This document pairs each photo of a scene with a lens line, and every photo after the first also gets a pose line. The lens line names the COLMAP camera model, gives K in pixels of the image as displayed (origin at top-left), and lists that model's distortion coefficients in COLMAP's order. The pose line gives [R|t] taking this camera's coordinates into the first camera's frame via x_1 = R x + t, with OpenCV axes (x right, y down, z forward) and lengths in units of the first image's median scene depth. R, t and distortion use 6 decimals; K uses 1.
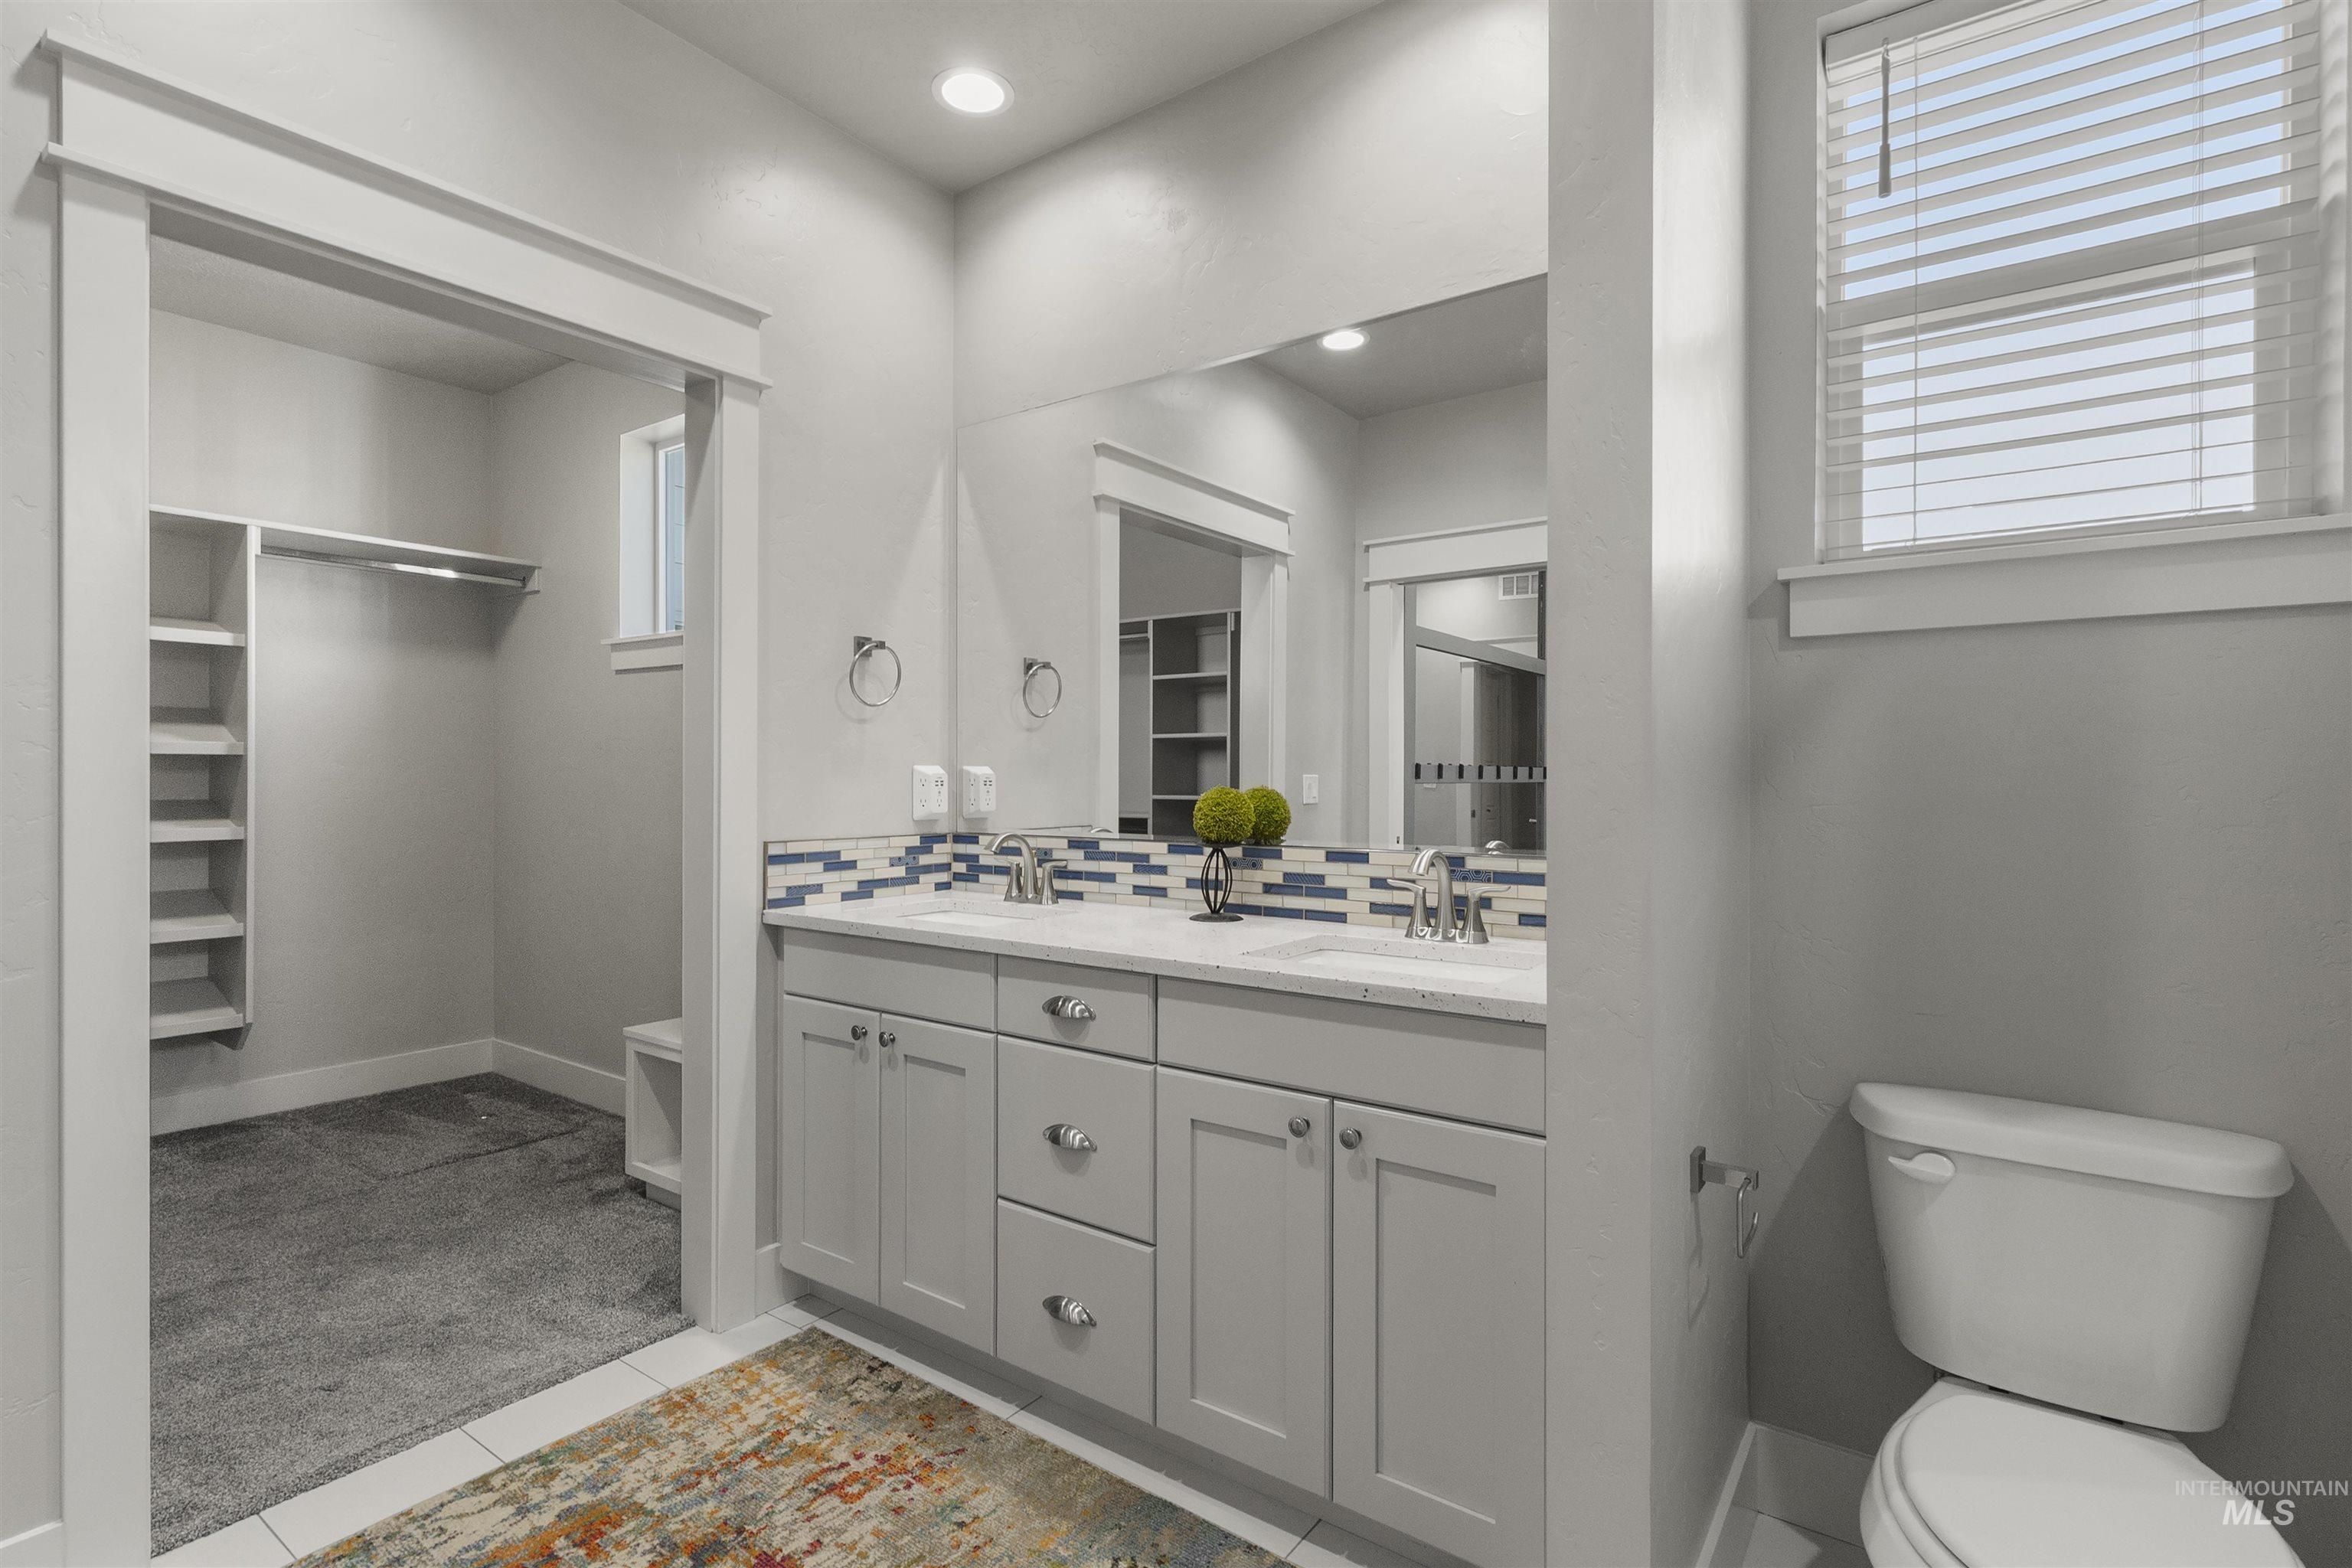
lens RADIAL K [[1123.4, 0, 1162.3], [0, 1123.4, 772.7], [0, 0, 1]] dist [0.000629, 0.000176]
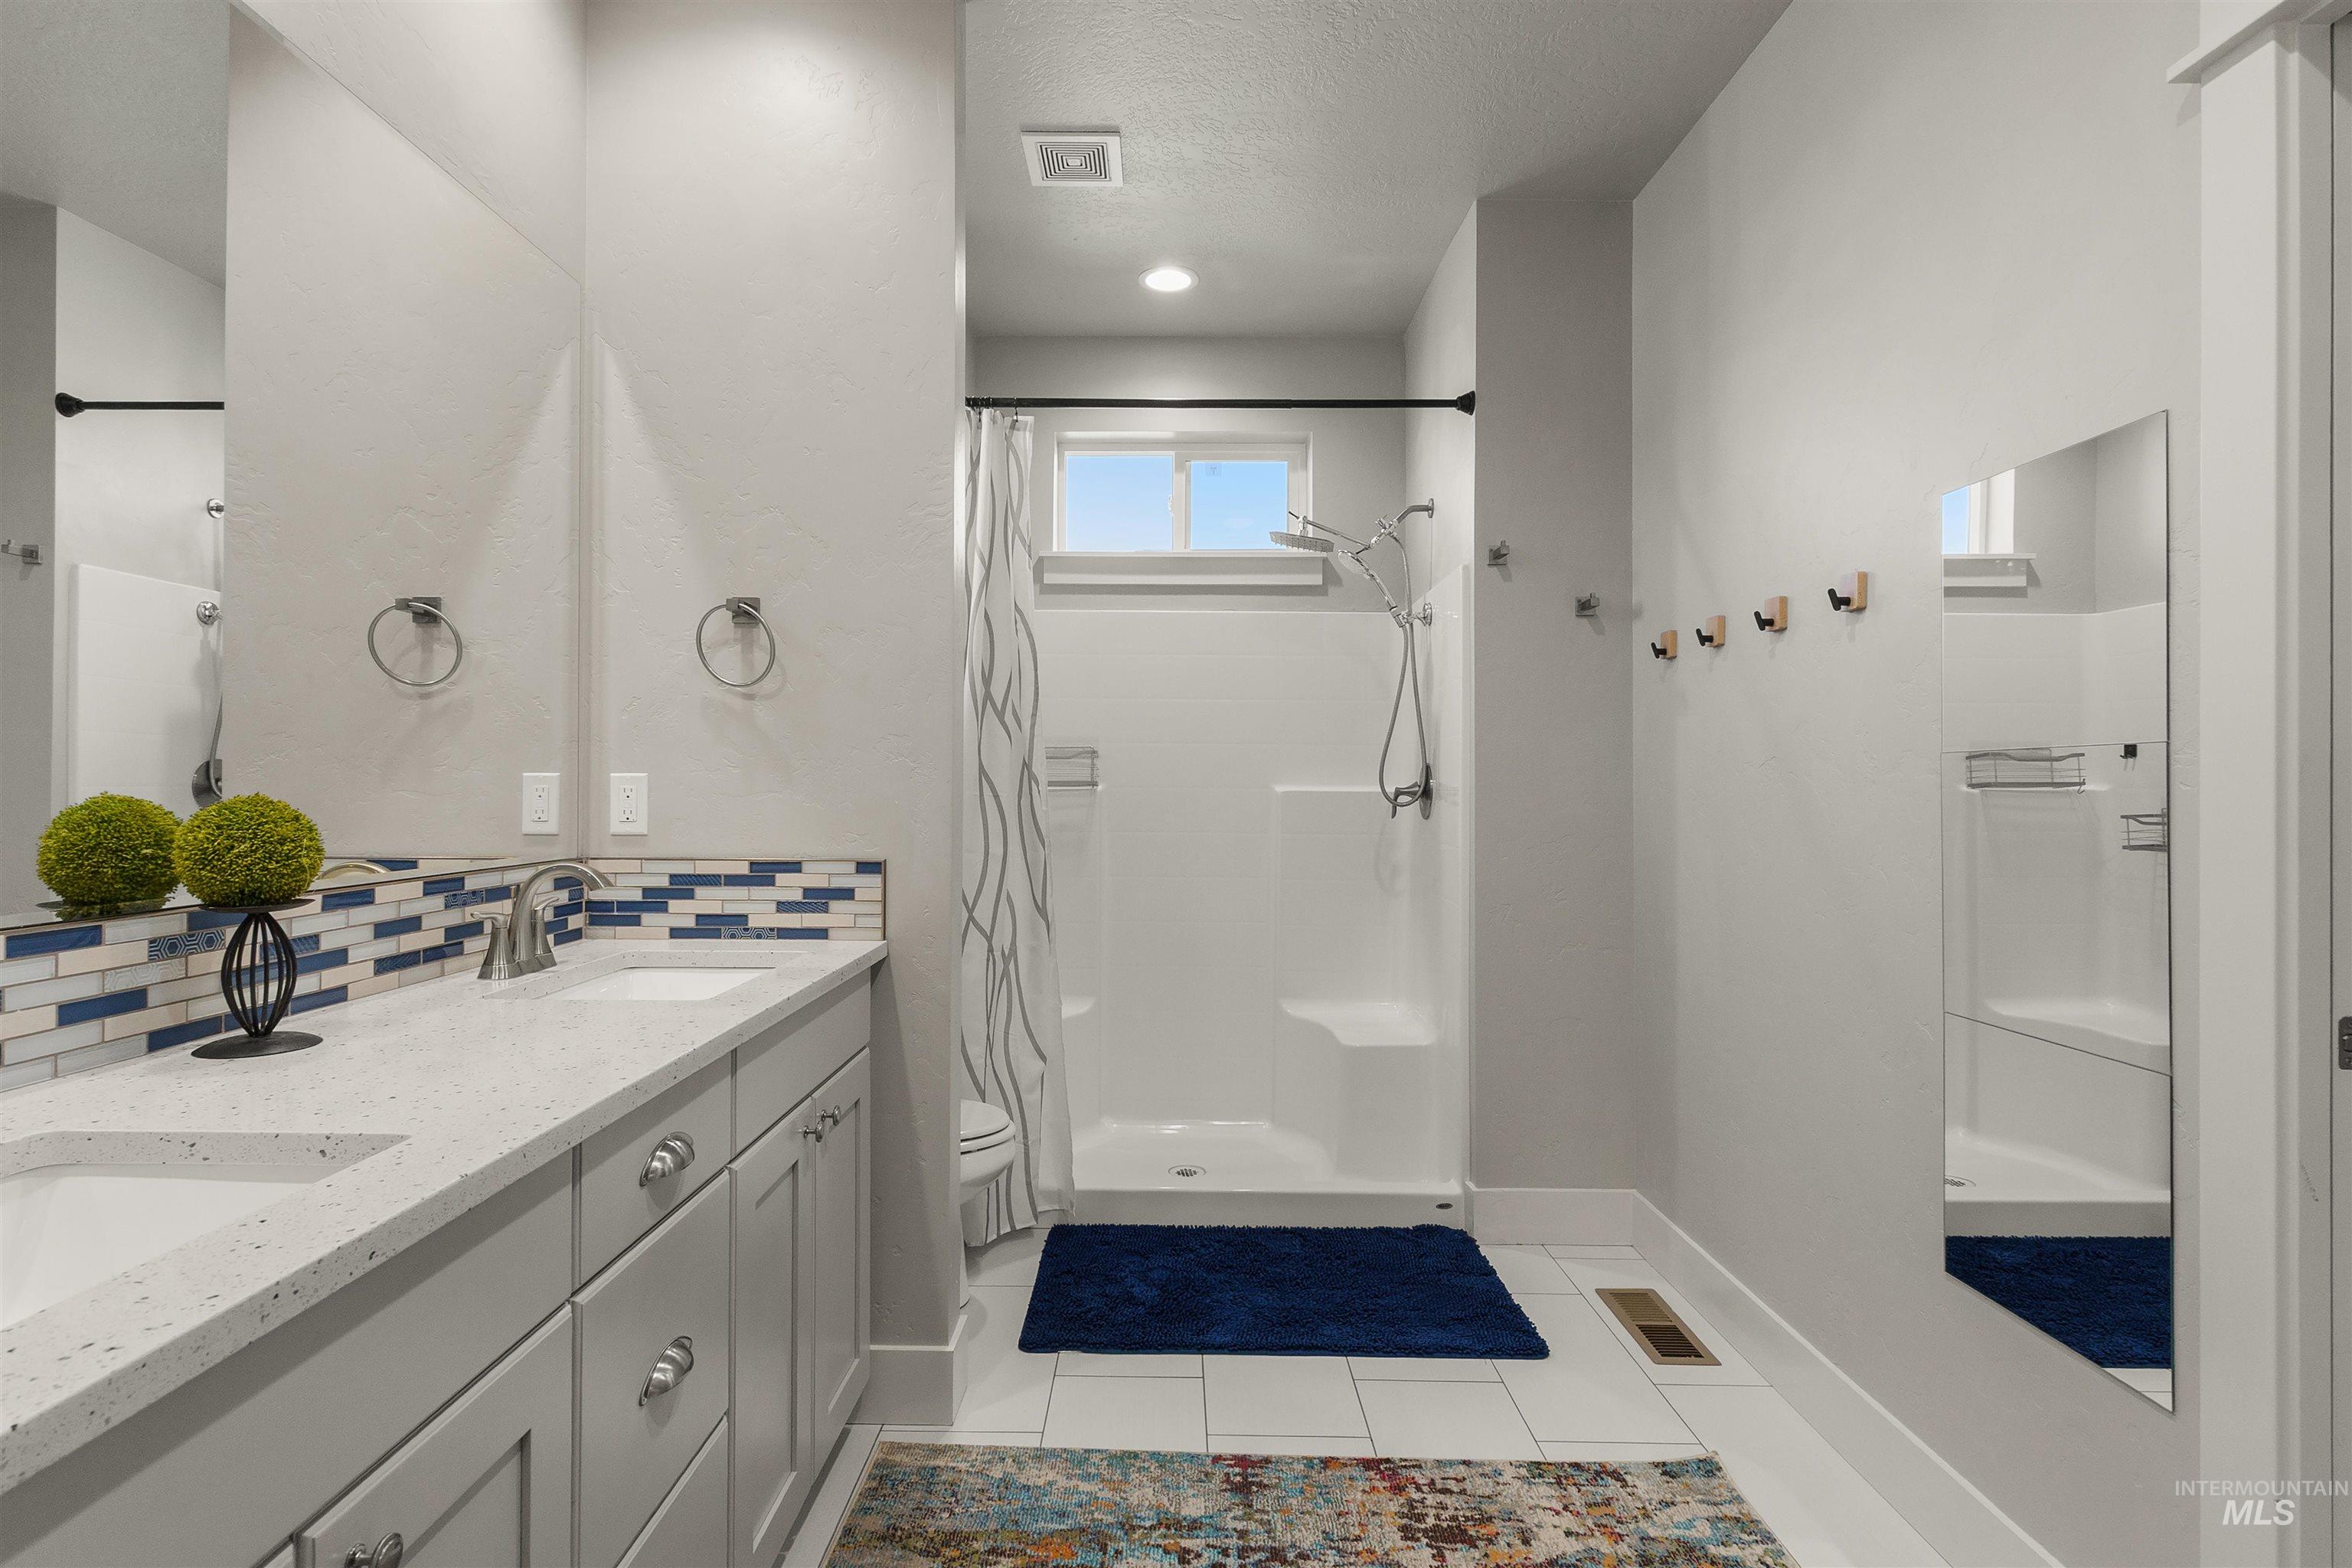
lens RADIAL K [[1123.4, 0, 1162.3], [0, 1123.4, 772.7], [0, 0, 1]] dist [0.000629, 0.000176]
pose [[-0.581008, -0.002462, 0.813894, -0.656258], [-0.020386, 0.999726, -0.011528, -0.001862], [-0.813643, -0.023290, -0.580898, 1.001966]]
